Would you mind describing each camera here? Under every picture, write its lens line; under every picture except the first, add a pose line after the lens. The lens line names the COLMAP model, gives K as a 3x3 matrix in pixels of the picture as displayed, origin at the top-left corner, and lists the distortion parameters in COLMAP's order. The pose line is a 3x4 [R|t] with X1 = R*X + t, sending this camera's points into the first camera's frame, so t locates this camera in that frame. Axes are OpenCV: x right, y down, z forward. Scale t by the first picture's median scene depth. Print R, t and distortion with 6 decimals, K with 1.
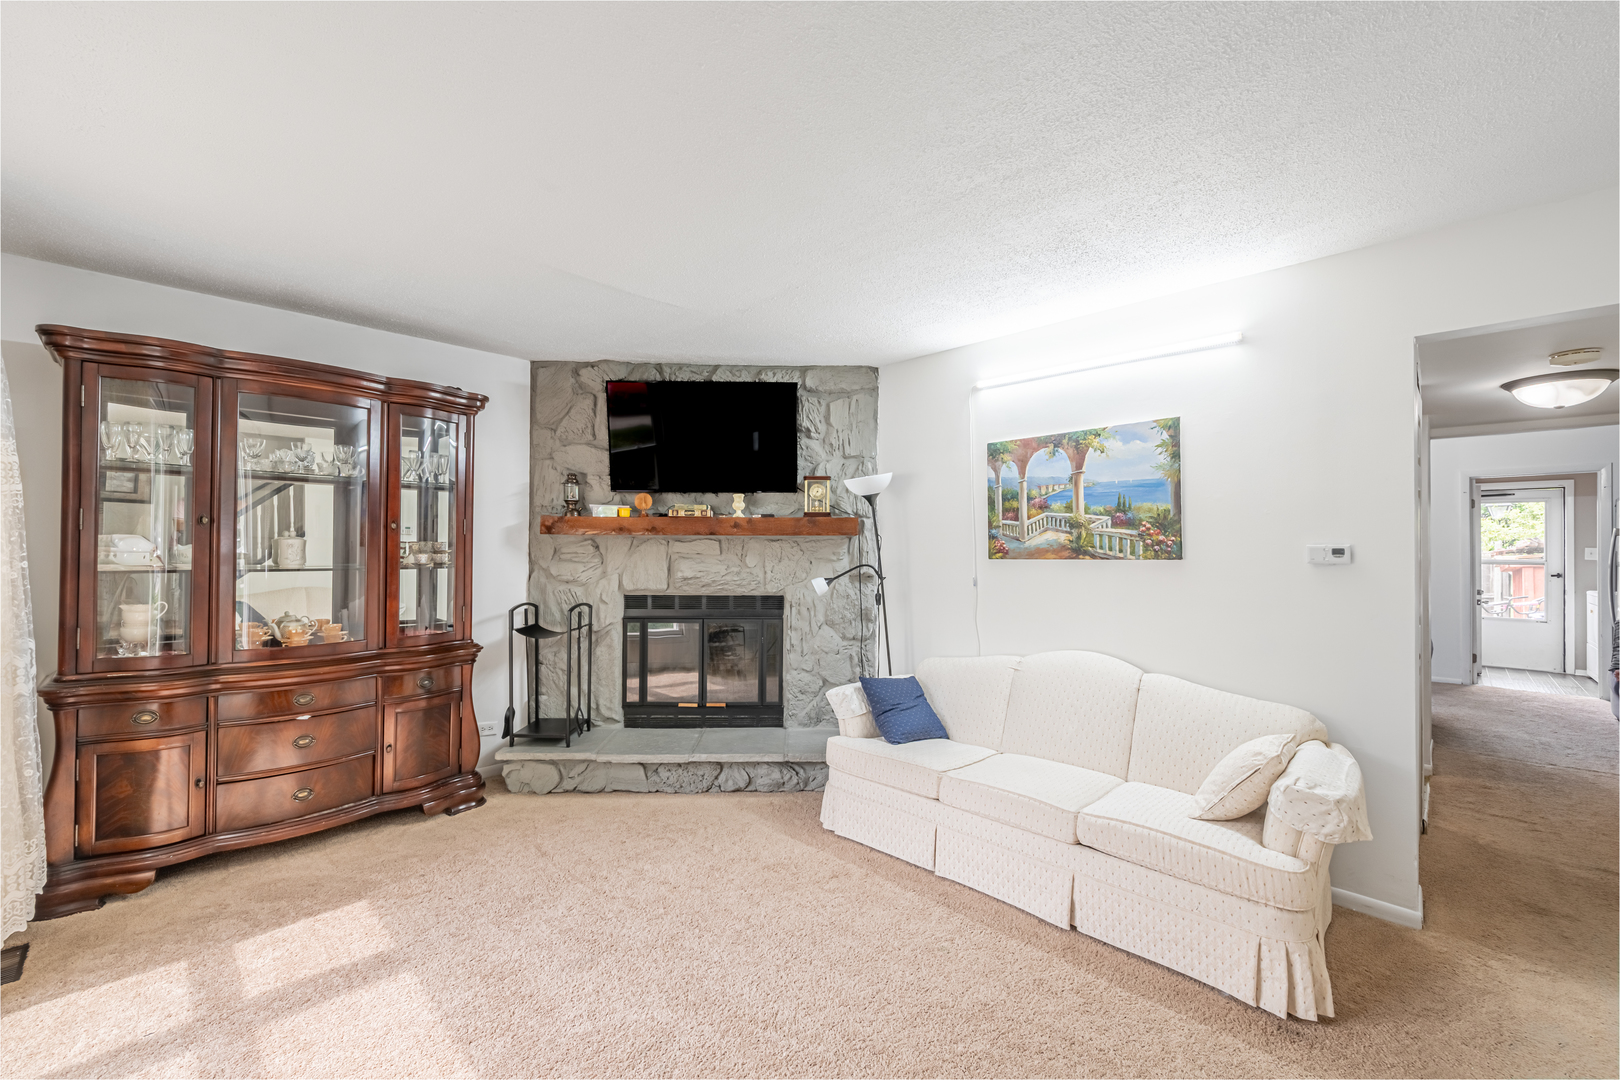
lens RADIAL K [[634.7, 0, 822.0], [0, 634.7, 536.1], [0, 0, 1]] dist [-0.003801, 0.000443]
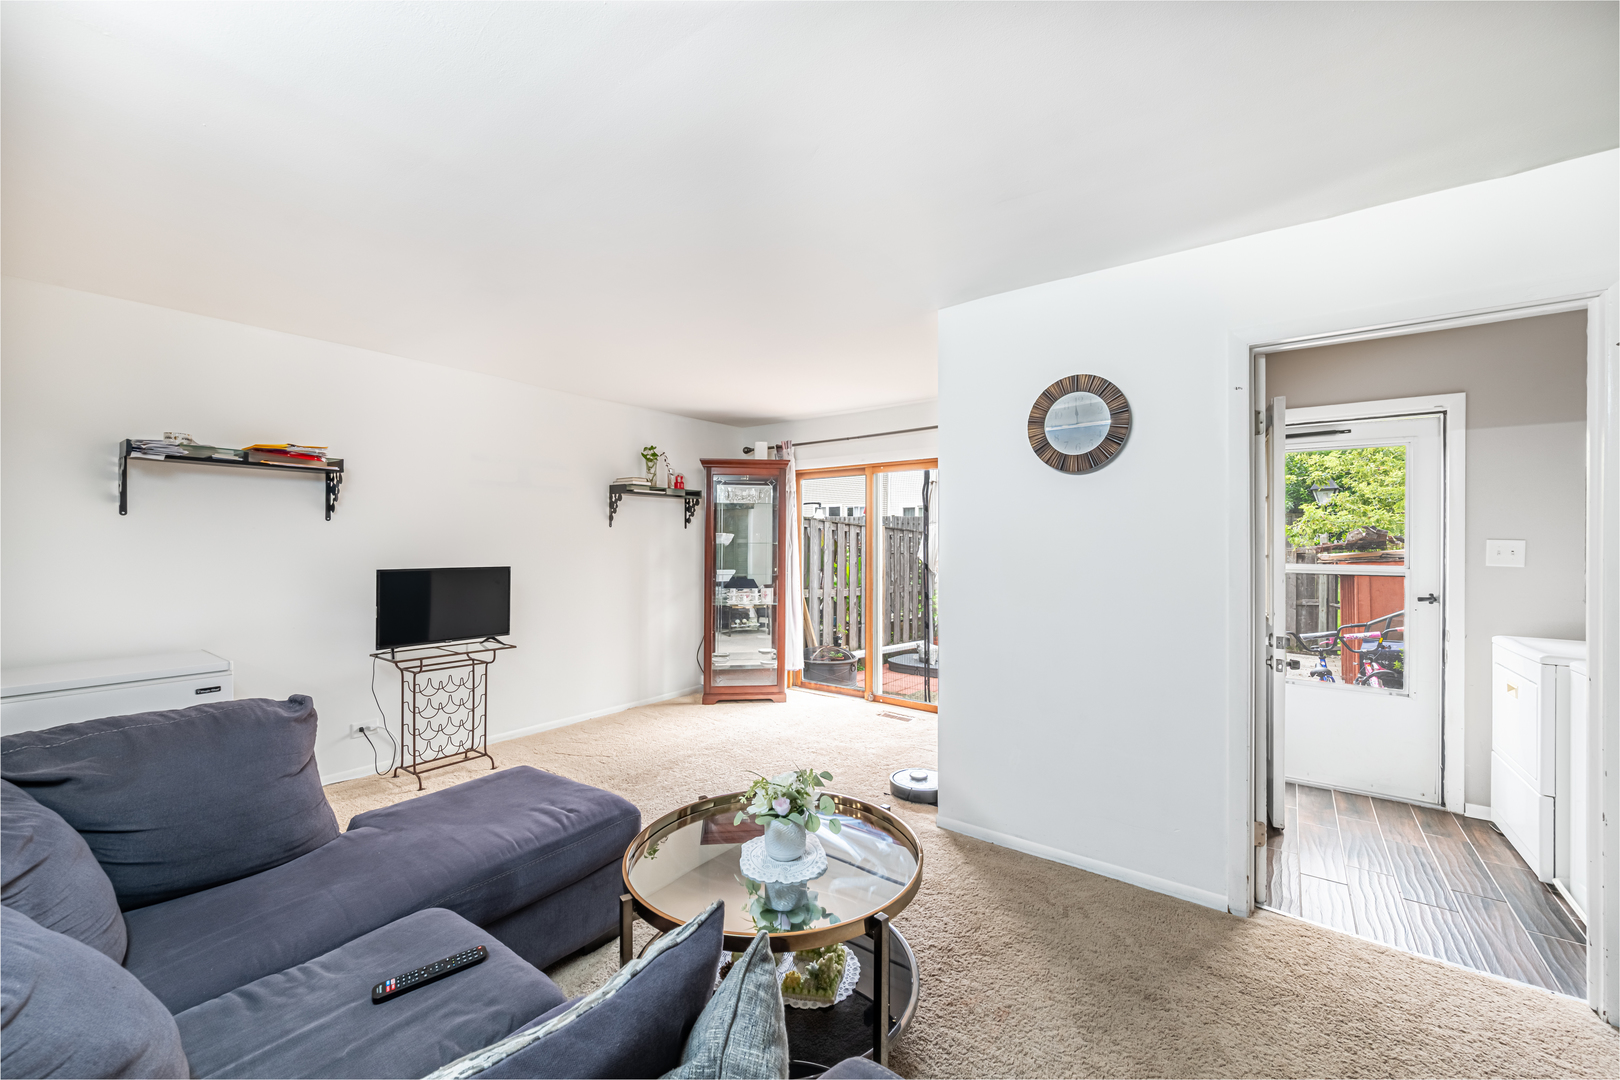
lens RADIAL K [[634.7, 0, 809.7], [0, 634.7, 542.1], [0, 0, 1]] dist [-0.003801, 0.000443]
pose [[0.990965, -0.003966, 0.134061, 0.511883], [0.002267, 0.999915, 0.012825, 0.010651], [-0.134100, -0.012406, 0.990890, 0.474026]]
